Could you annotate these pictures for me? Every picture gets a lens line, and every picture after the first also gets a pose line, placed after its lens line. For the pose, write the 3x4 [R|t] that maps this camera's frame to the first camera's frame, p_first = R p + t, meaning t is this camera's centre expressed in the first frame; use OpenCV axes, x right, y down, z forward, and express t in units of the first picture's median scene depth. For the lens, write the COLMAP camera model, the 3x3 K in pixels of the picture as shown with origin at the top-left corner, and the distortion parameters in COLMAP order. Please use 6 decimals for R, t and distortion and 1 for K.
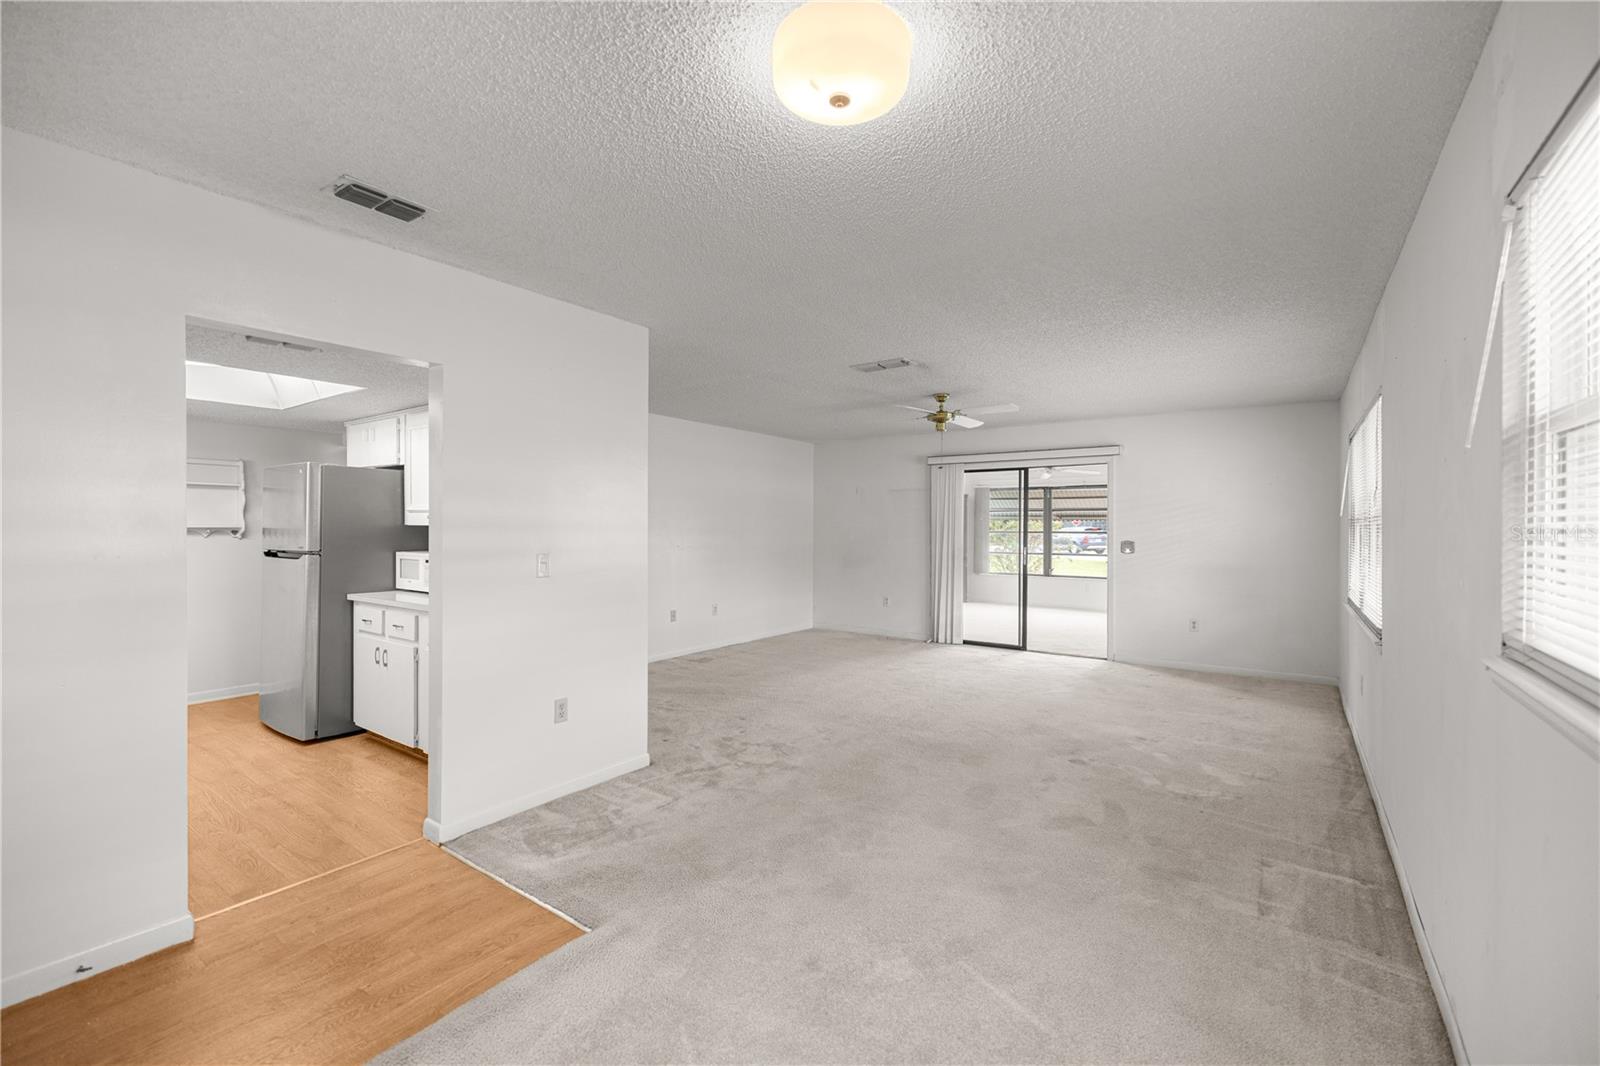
lens RADIAL K [[681.6, 0, 800.0], [0, 681.6, 533.0], [0, 0, 1]] dist [0.001078, -0.000063]
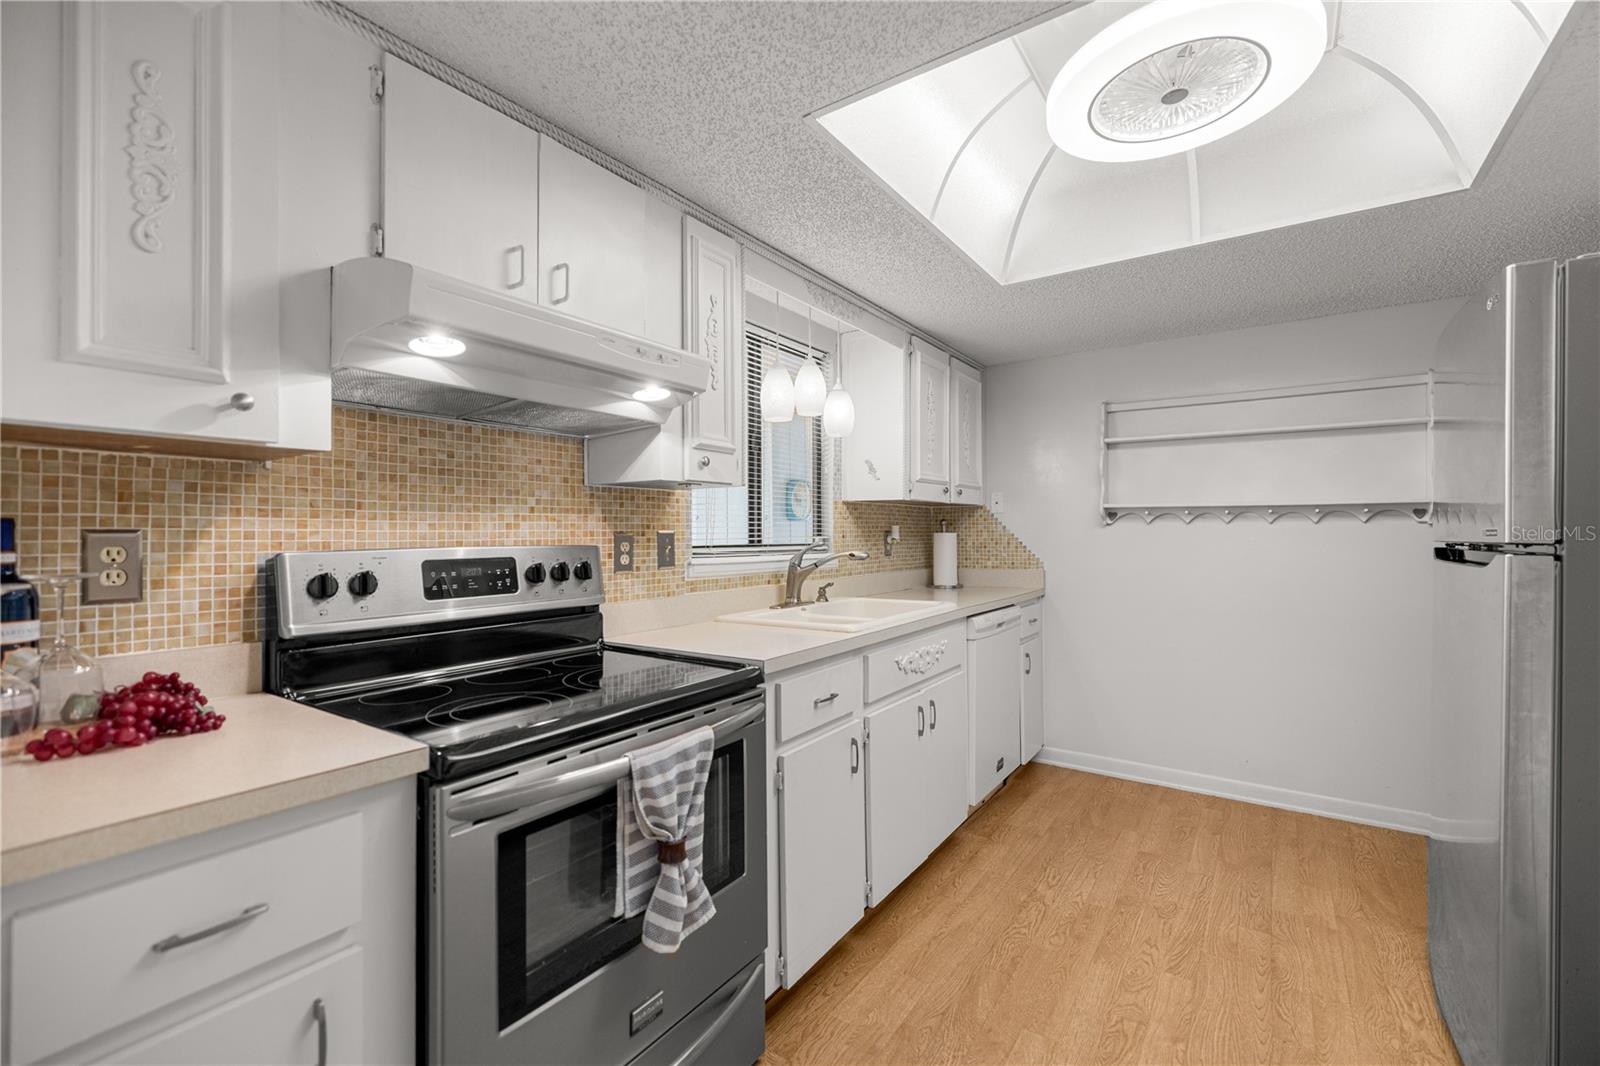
lens RADIAL K [[681.6, 0, 800.0], [0, 681.6, 533.0], [0, 0, 1]] dist [0.001078, -0.000063]
pose [[0.019990, -0.004876, -0.999788, -0.371530], [-0.006719, 0.999965, -0.005012, 0.023407], [0.999778, 0.006818, 0.019956, 0.601323]]
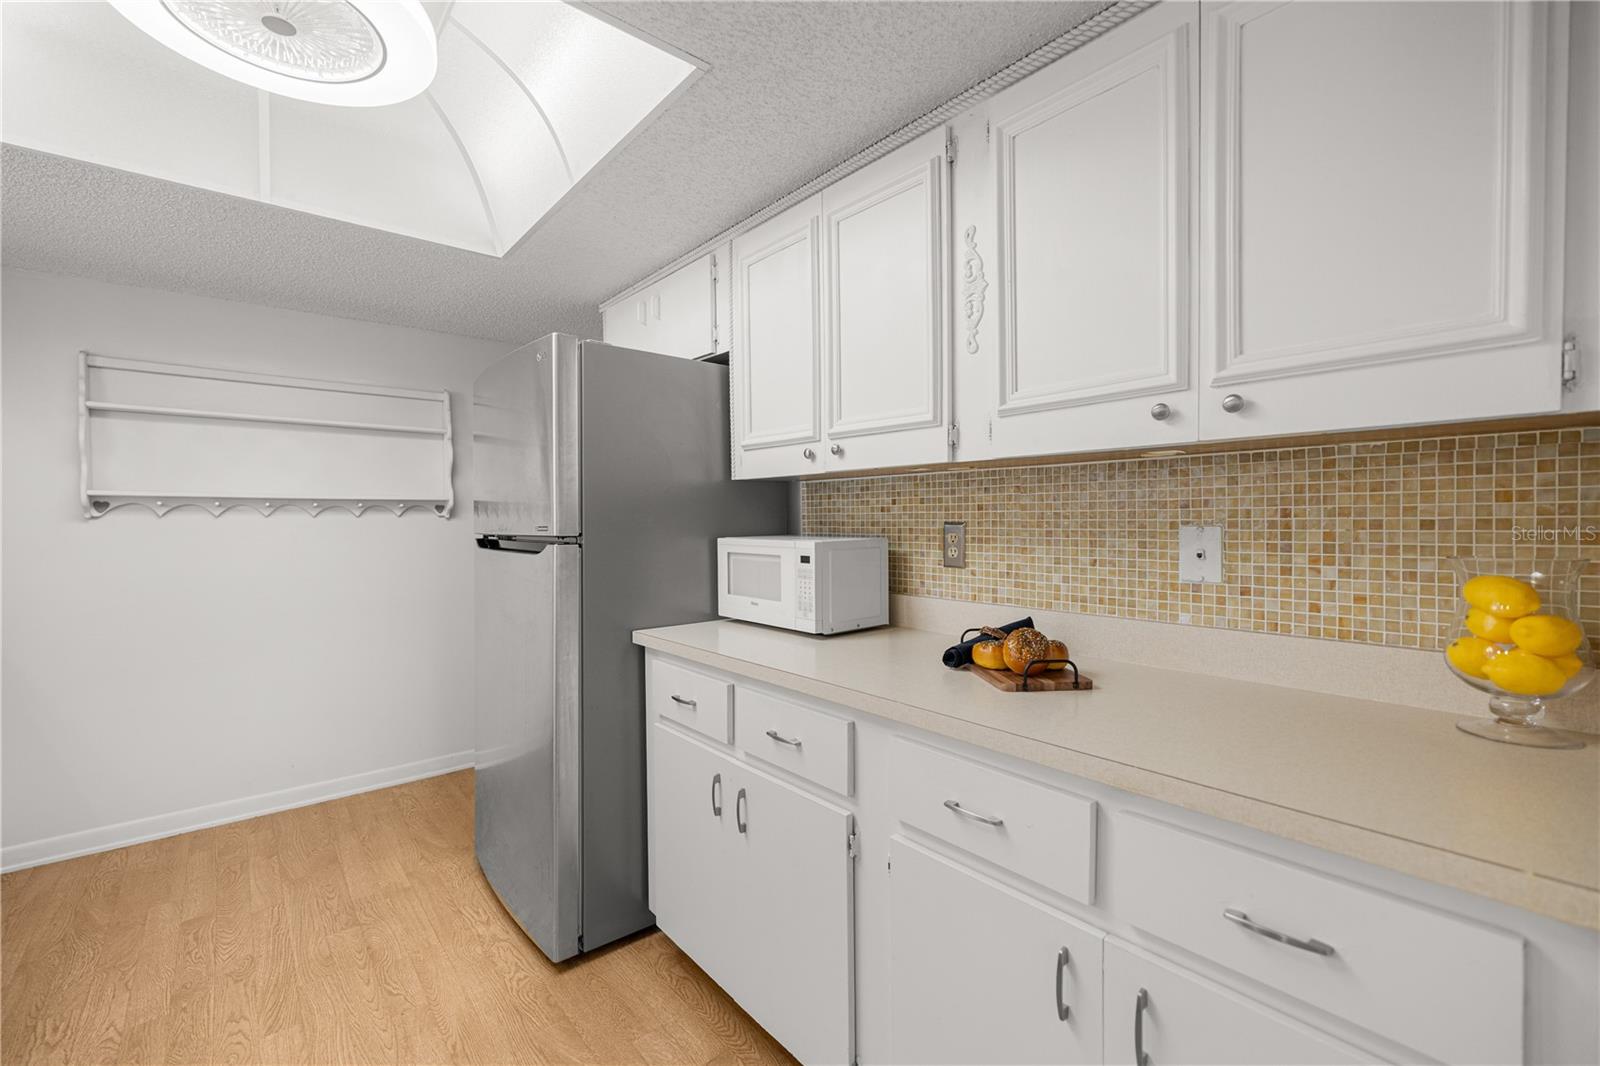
lens RADIAL K [[673.6, 0, 790.8], [0, 673.6, 535.0], [0, 0, 1]] dist [0.000721, -0.000155]
pose [[0.969108, -0.005334, -0.246578, -0.426626], [0.010263, 0.999772, 0.018709, 0.017548], [0.246422, -0.020662, 0.968942, 0.560715]]
